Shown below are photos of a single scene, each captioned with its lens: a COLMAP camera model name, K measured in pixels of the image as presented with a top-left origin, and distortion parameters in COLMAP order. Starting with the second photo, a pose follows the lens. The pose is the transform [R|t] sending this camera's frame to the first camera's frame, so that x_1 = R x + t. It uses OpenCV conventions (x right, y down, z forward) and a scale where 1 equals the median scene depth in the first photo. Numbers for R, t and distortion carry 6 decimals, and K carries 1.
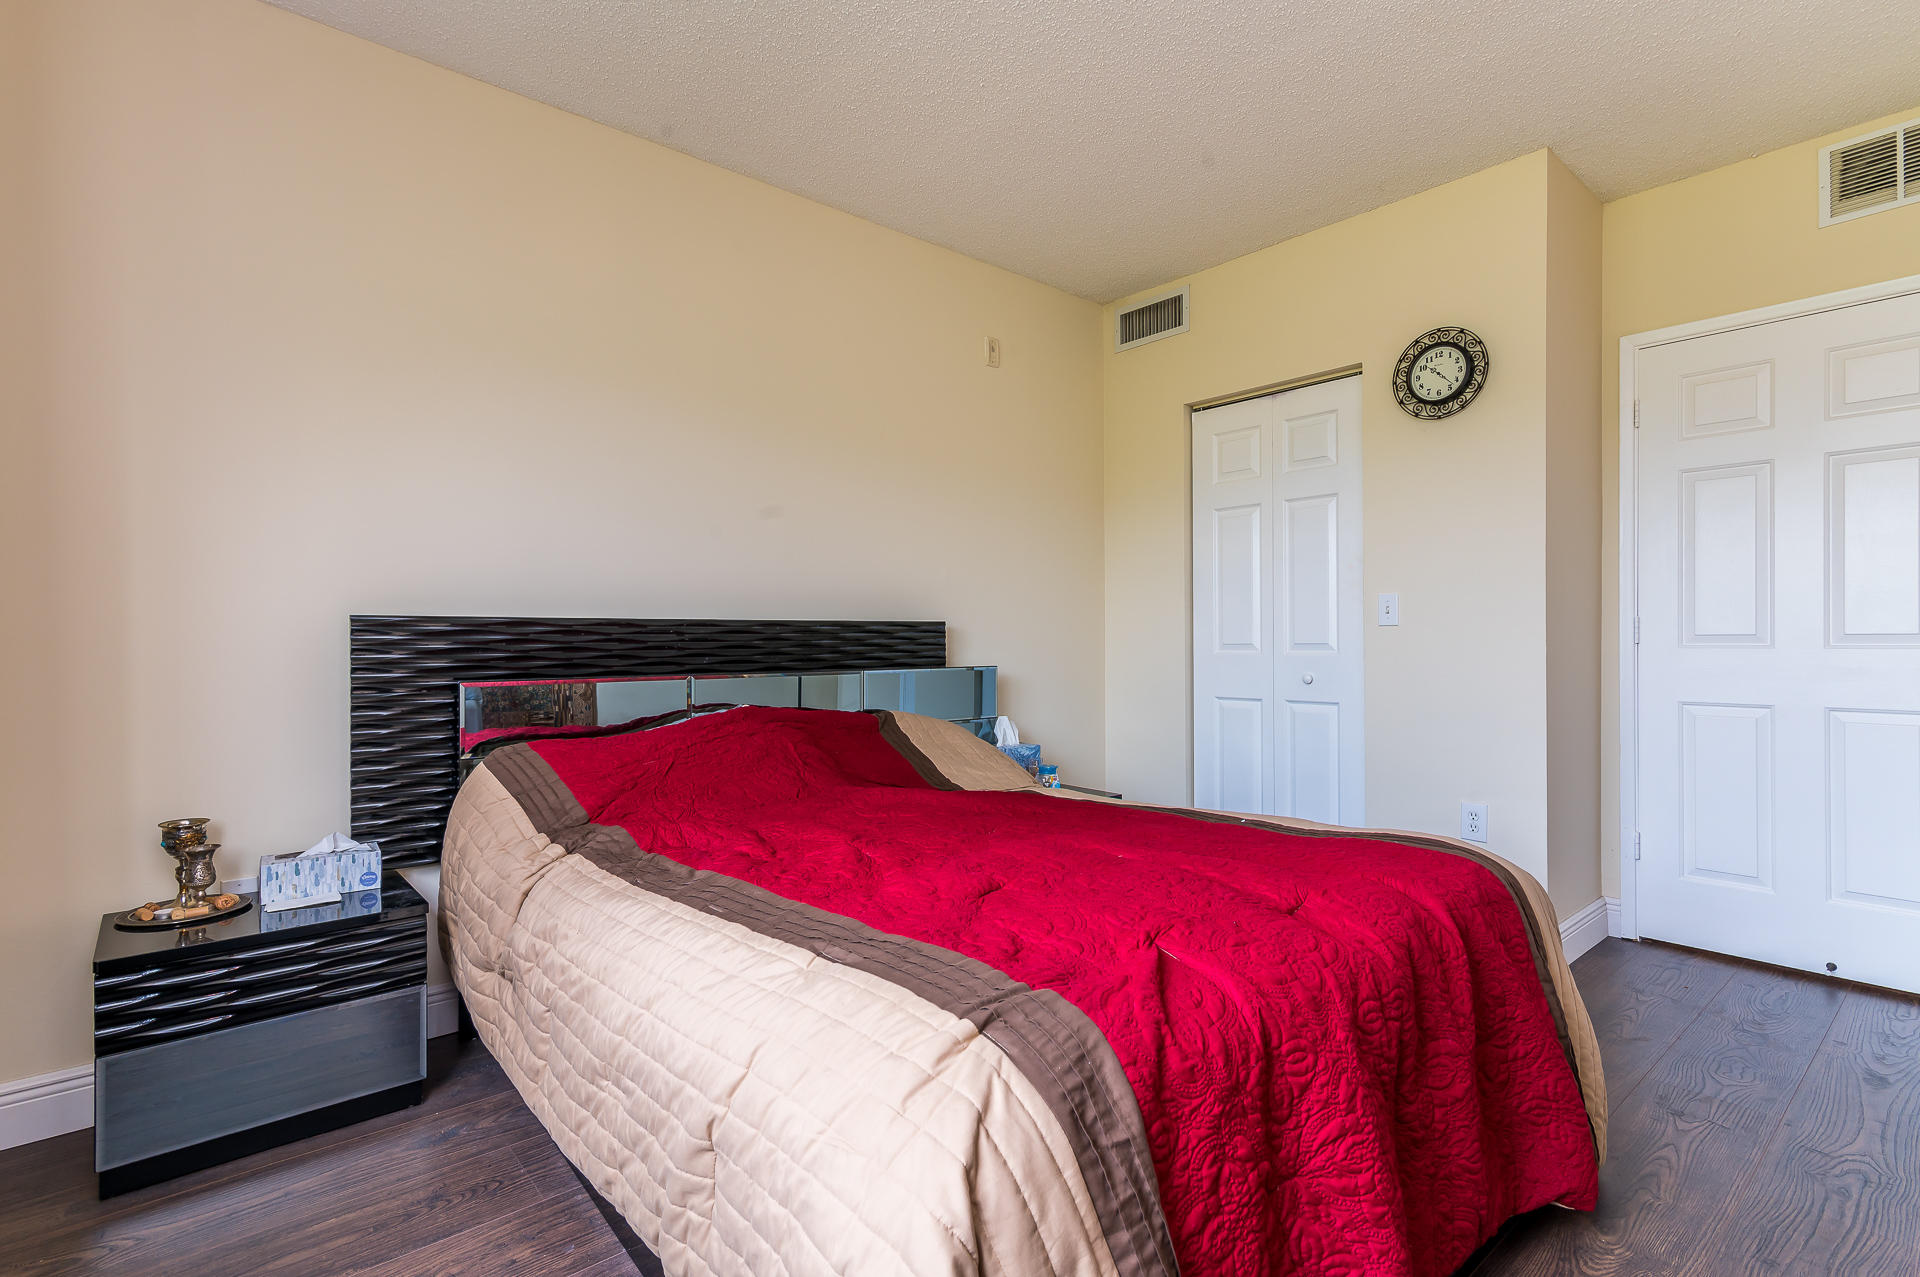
lens RADIAL K [[911.3, 0, 960.0], [0, 911.3, 641.7], [0, 0, 1]] dist [0.009052, 0.001257]
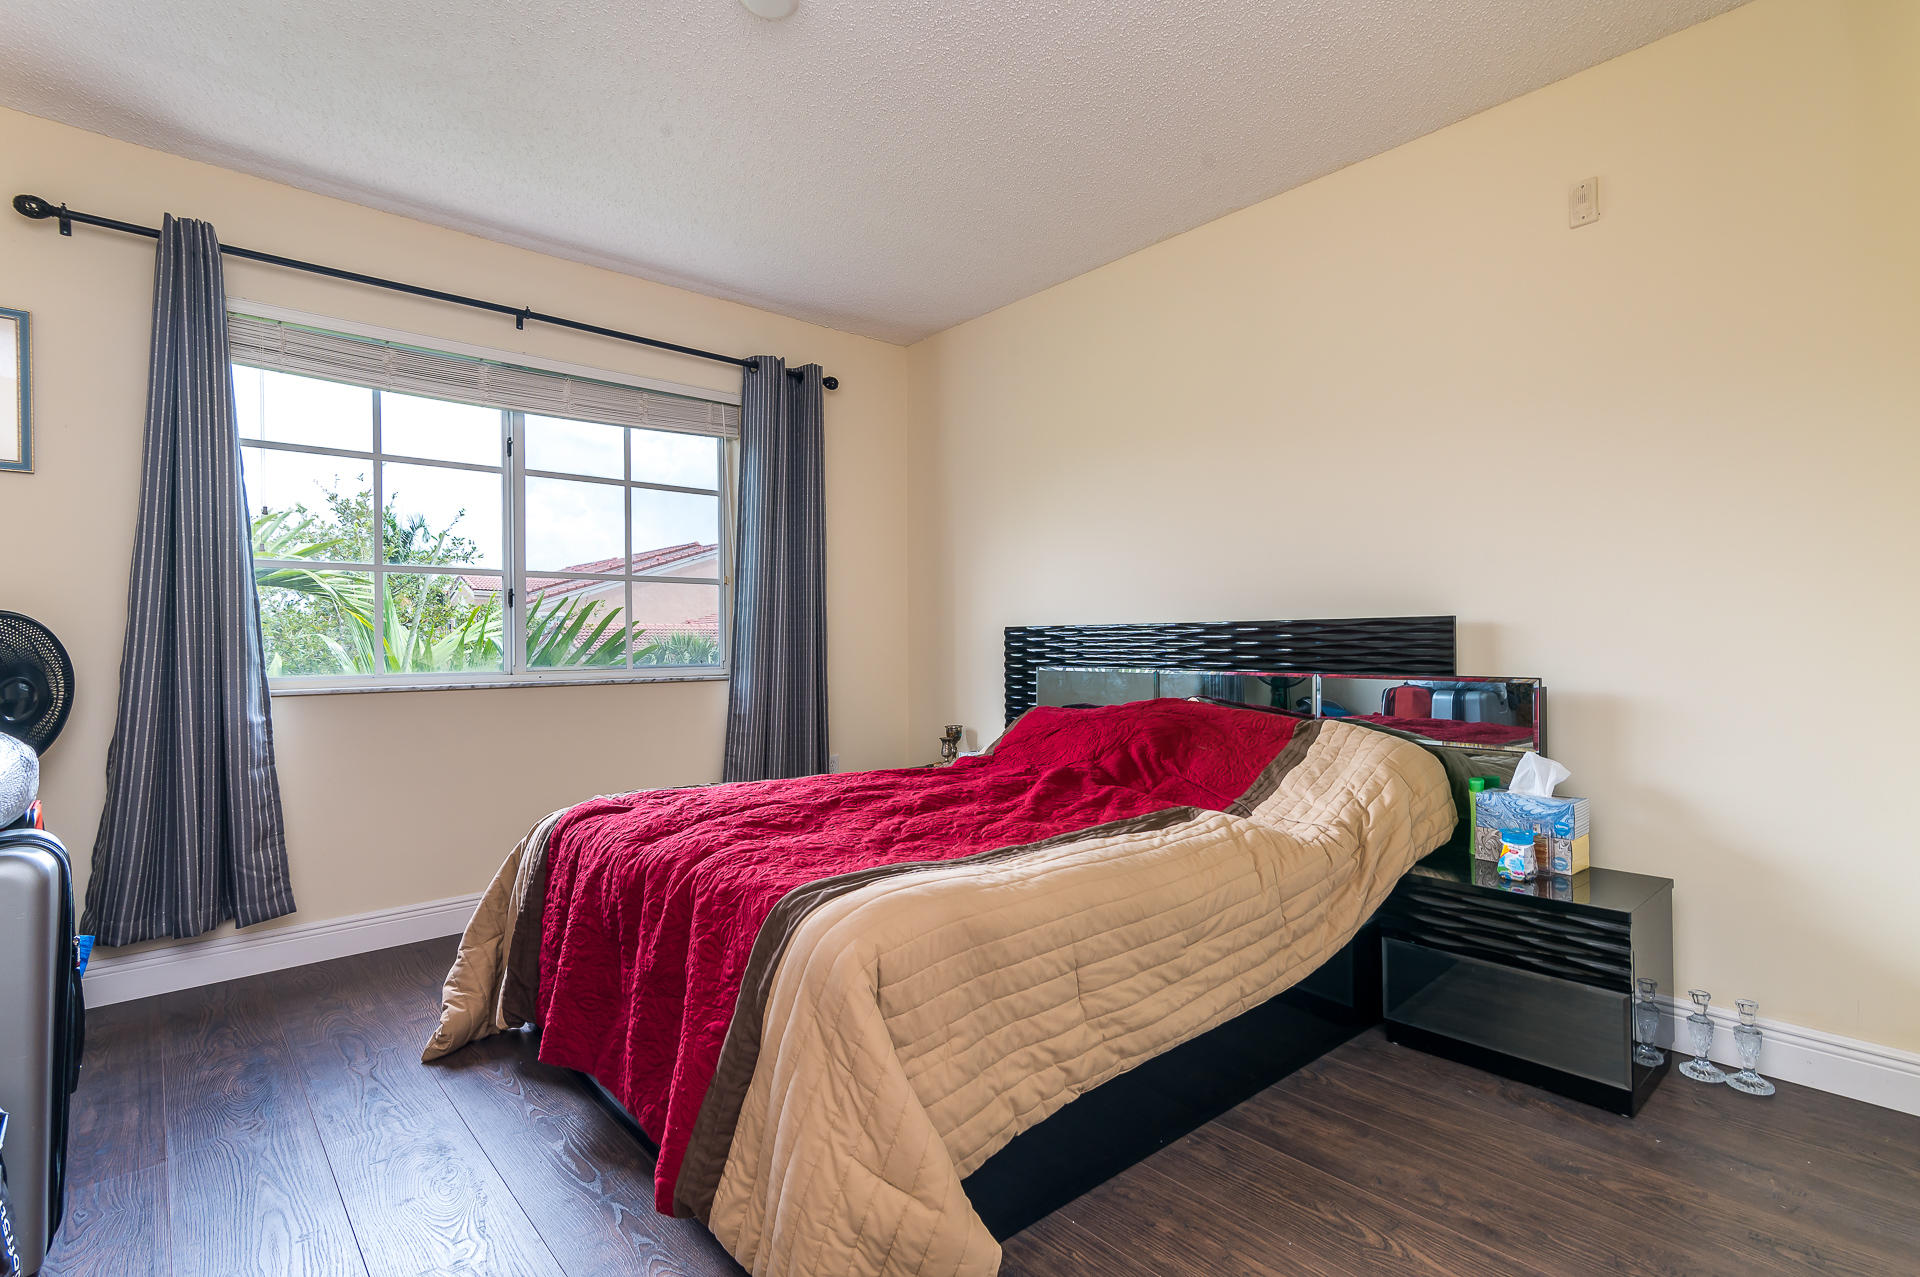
lens RADIAL K [[911.3, 0, 960.0], [0, 911.3, 641.7], [0, 0, 1]] dist [0.009052, 0.001257]
pose [[0.021238, 0.004148, -0.999766, 0.737749], [0.004663, 0.999980, 0.004248, -0.005278], [0.999764, -0.004752, 0.021218, 0.571169]]
